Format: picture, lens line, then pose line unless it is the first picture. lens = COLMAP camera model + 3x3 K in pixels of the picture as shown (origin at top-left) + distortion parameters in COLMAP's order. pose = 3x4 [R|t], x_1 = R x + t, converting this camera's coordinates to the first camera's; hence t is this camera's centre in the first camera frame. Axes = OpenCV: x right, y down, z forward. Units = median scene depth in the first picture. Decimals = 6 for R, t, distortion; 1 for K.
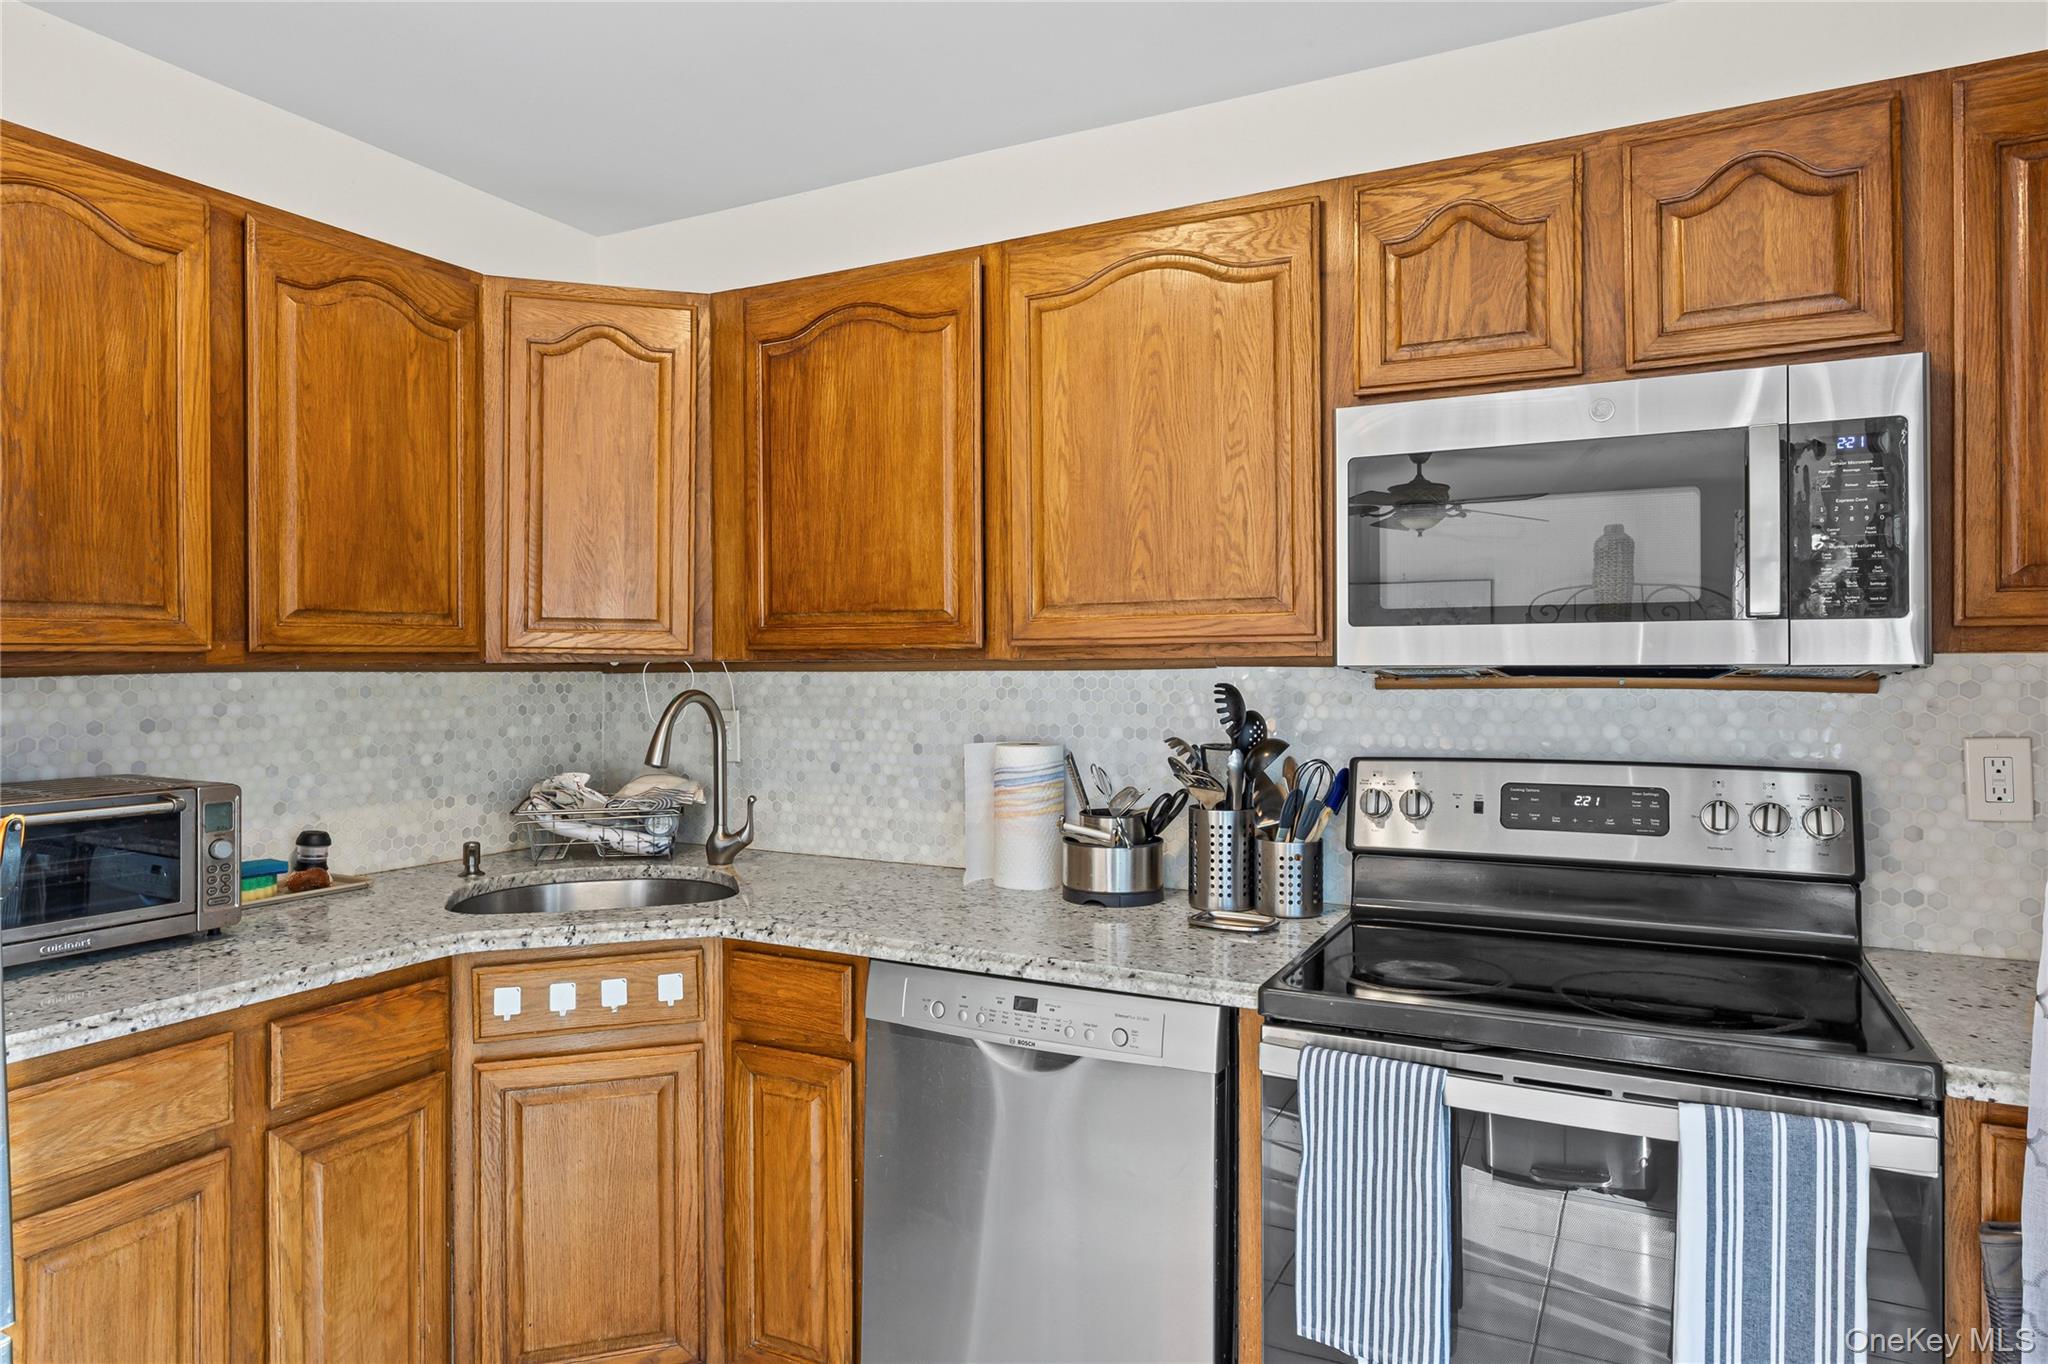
lens RADIAL K [[1226.9, 0, 1026.8], [0, 1226.9, 672.0], [0, 0, 1]] dist [-0.005724, 0.004199]
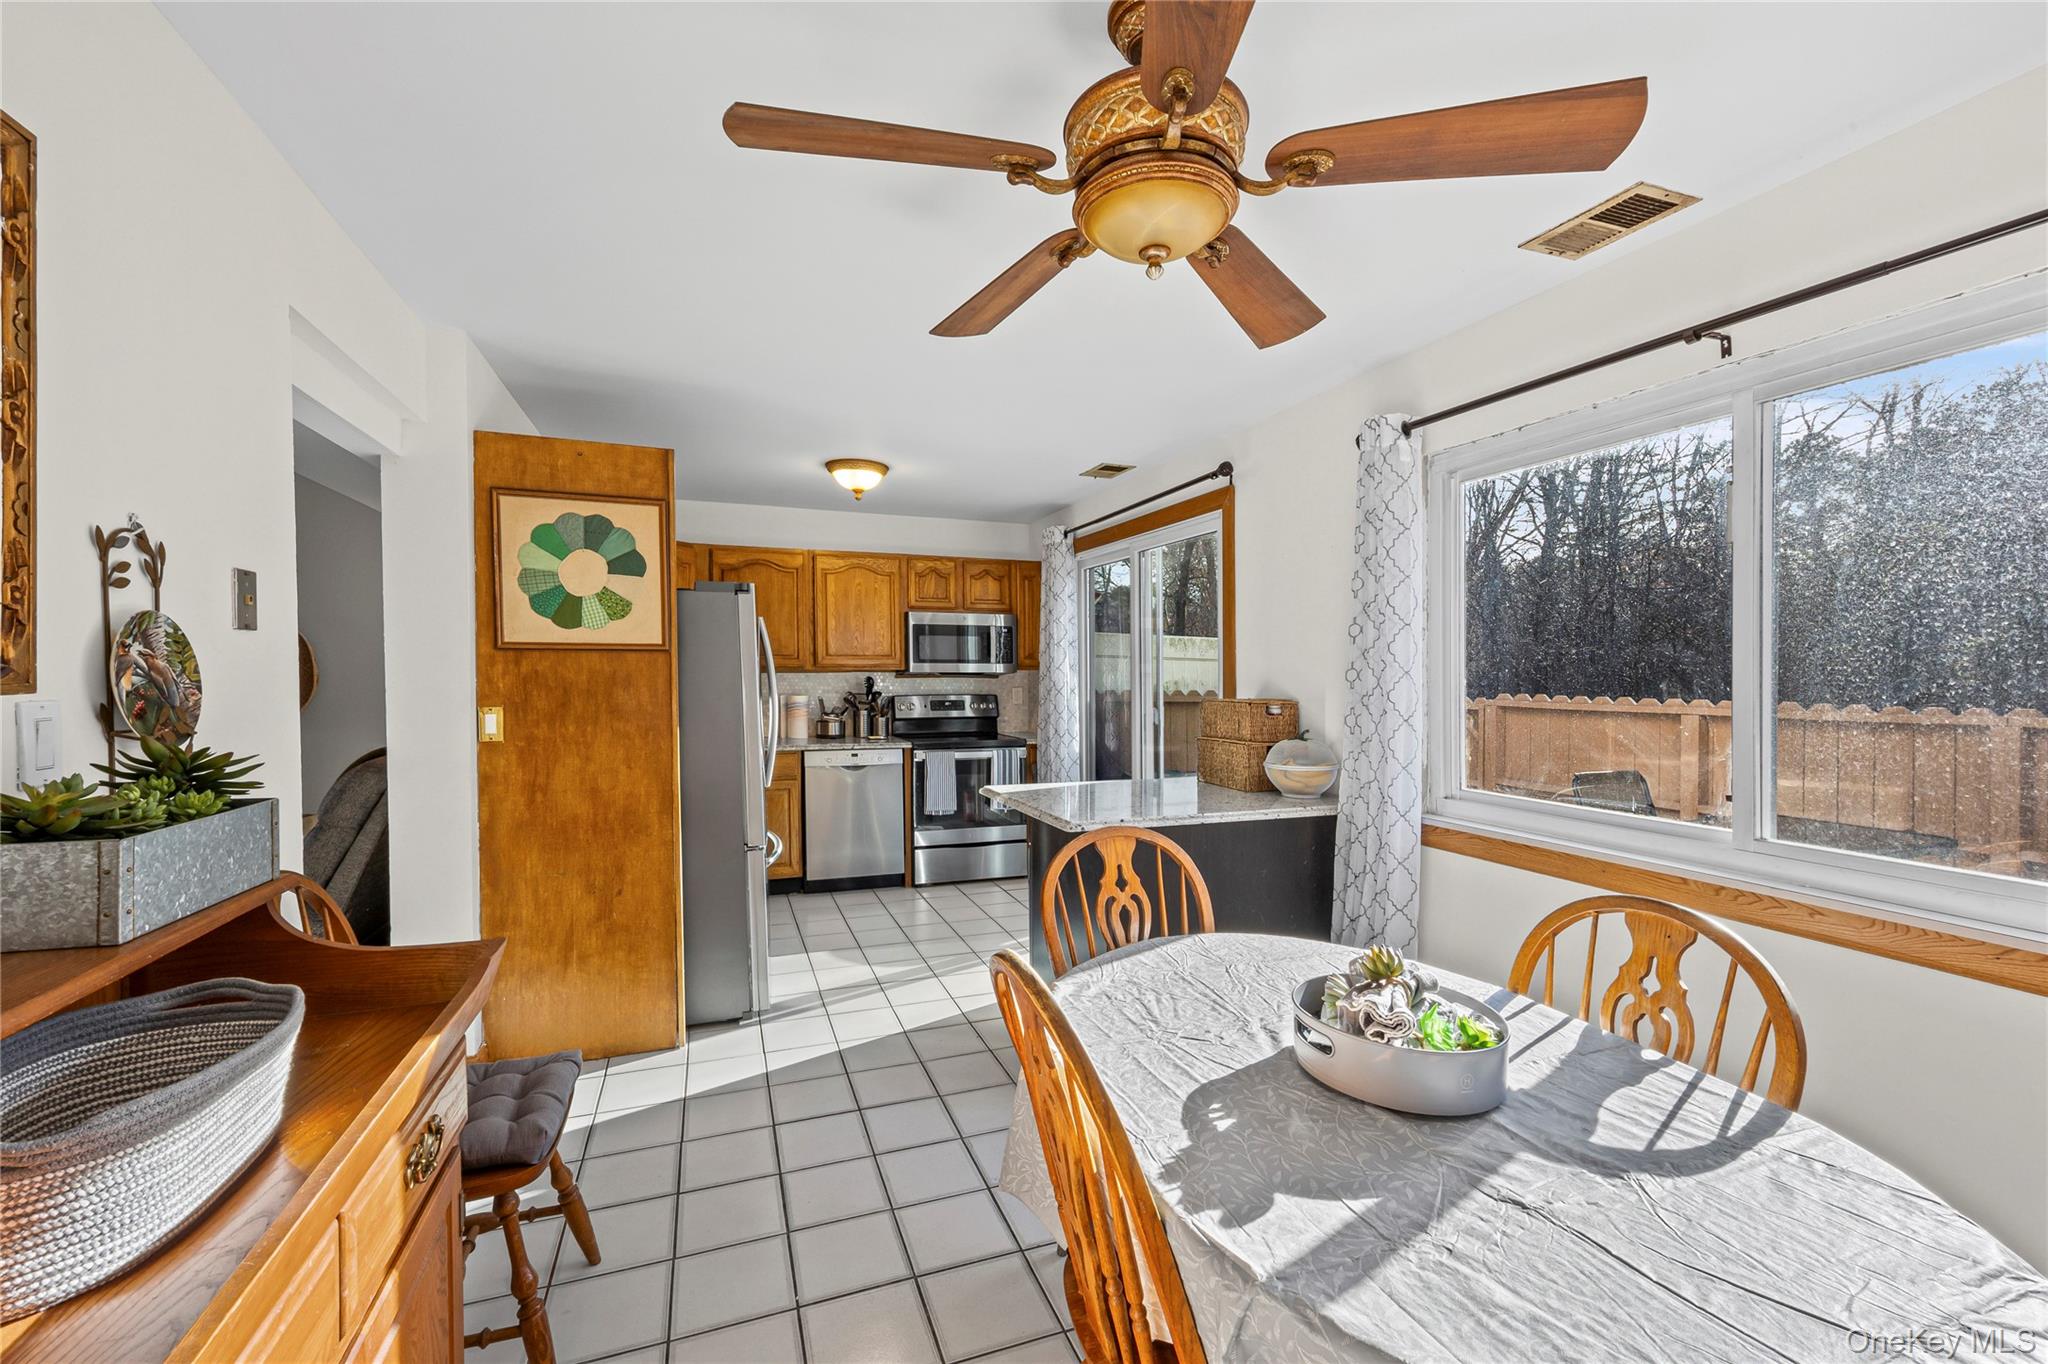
lens RADIAL K [[826.1, 0, 1023.5], [0, 826.1, 686.9], [0, 0, 1]] dist [0.003272, 0.000072]
pose [[0.682894, -0.010567, 0.730441, -1.409854], [-0.002153, 0.999862, 0.016477, -0.001432], [-0.730515, -0.012825, 0.682777, -1.123018]]
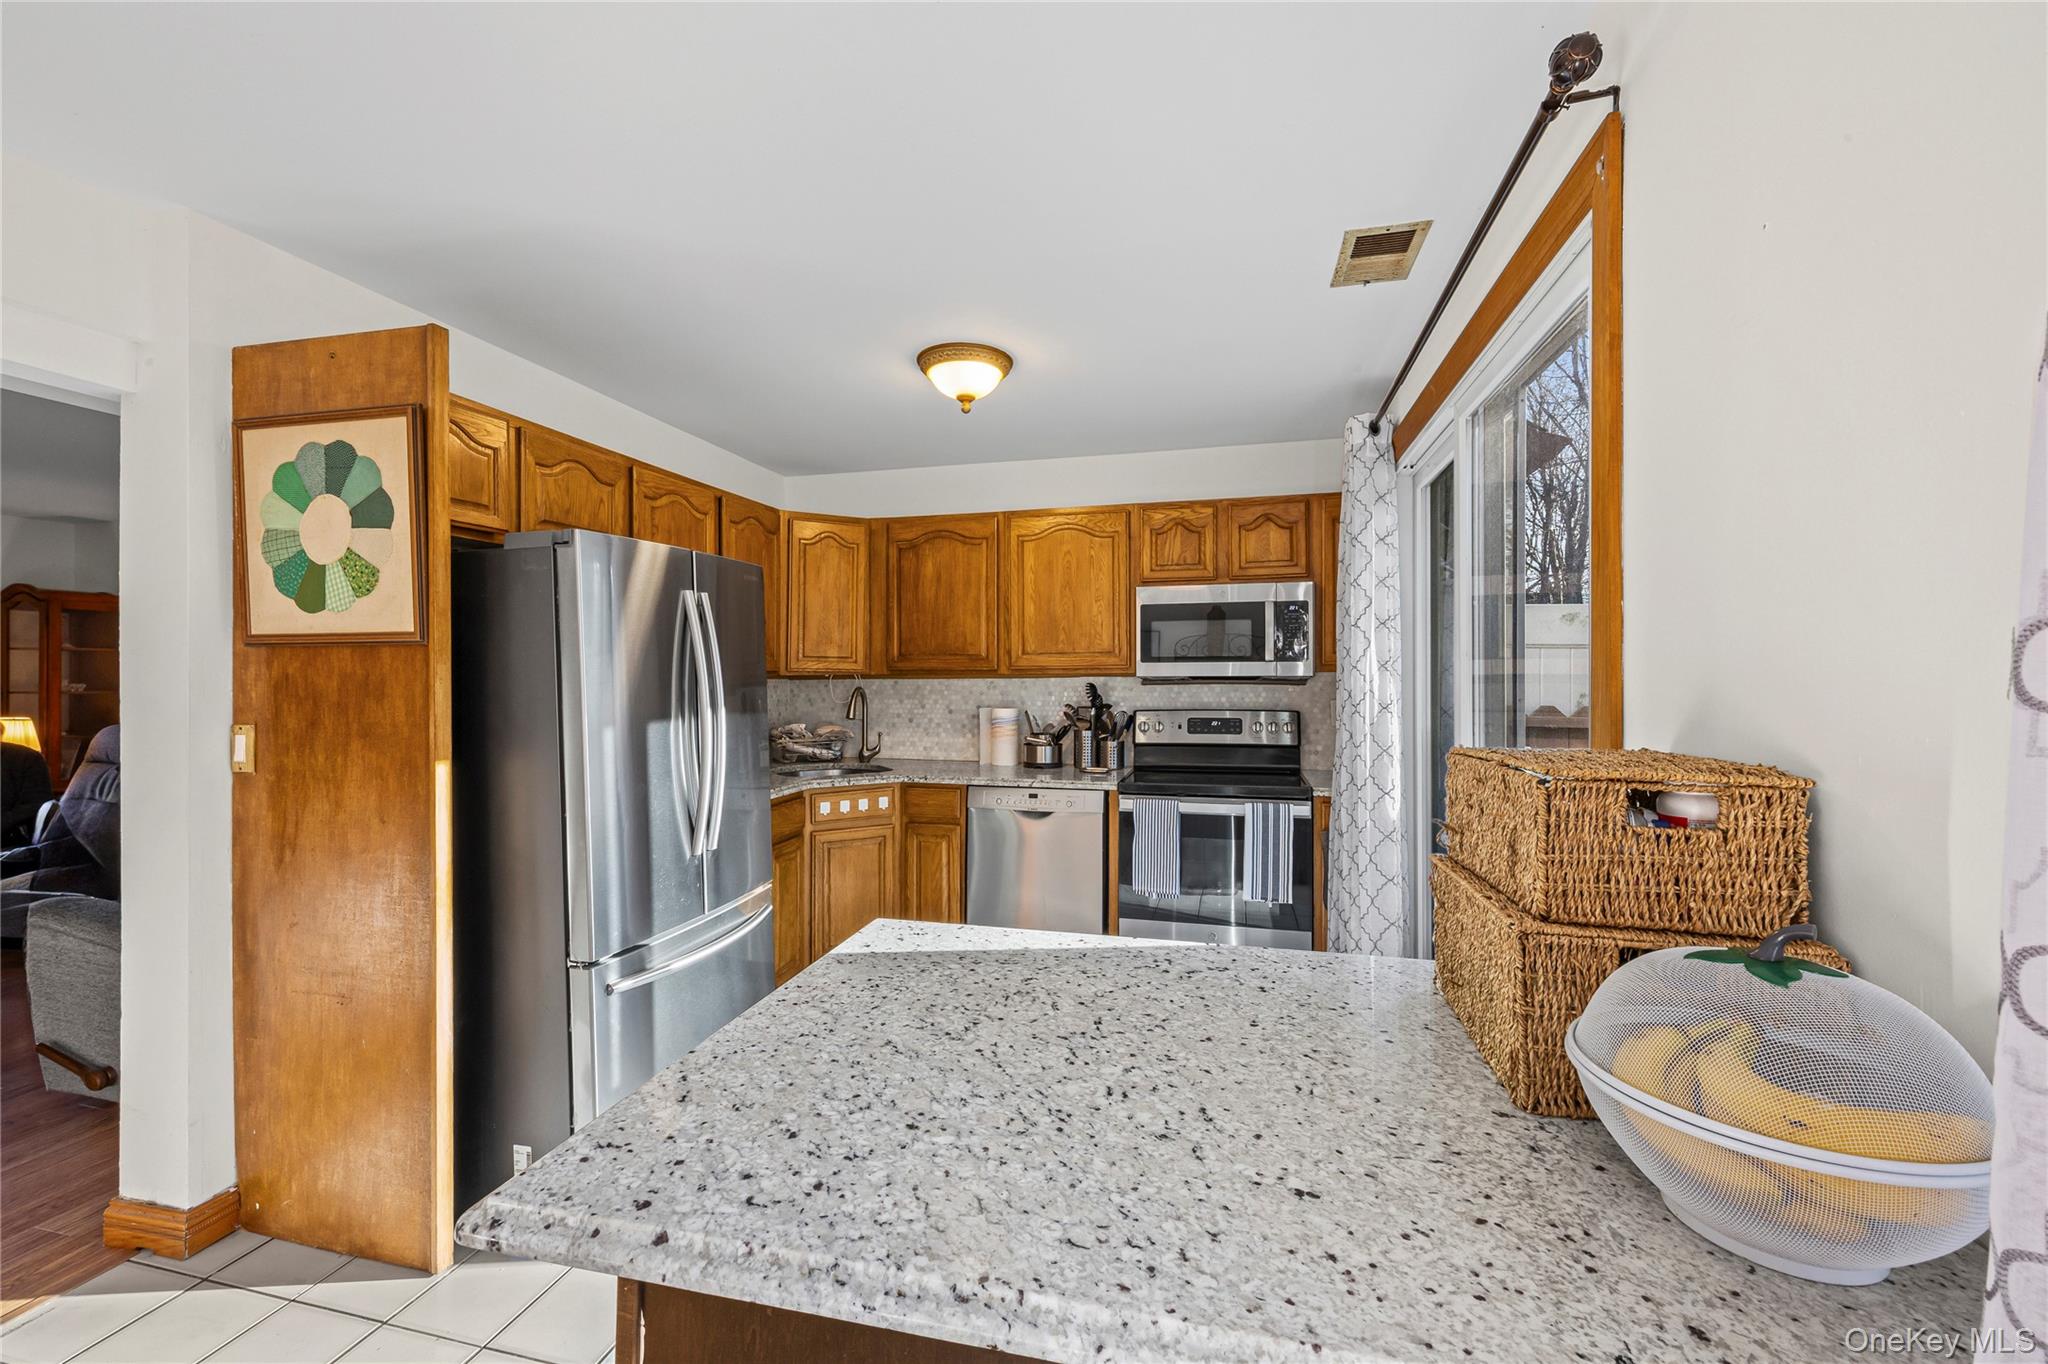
lens RADIAL K [[826.1, 0, 1021.4], [0, 826.1, 690.4], [0, 0, 1]] dist [0.003272, 0.000072]
pose [[0.975219, -0.004288, 0.221201, -0.394251], [0.001710, 0.999928, 0.011842, 0.004212], [-0.221236, -0.011170, 0.975156, -0.746638]]
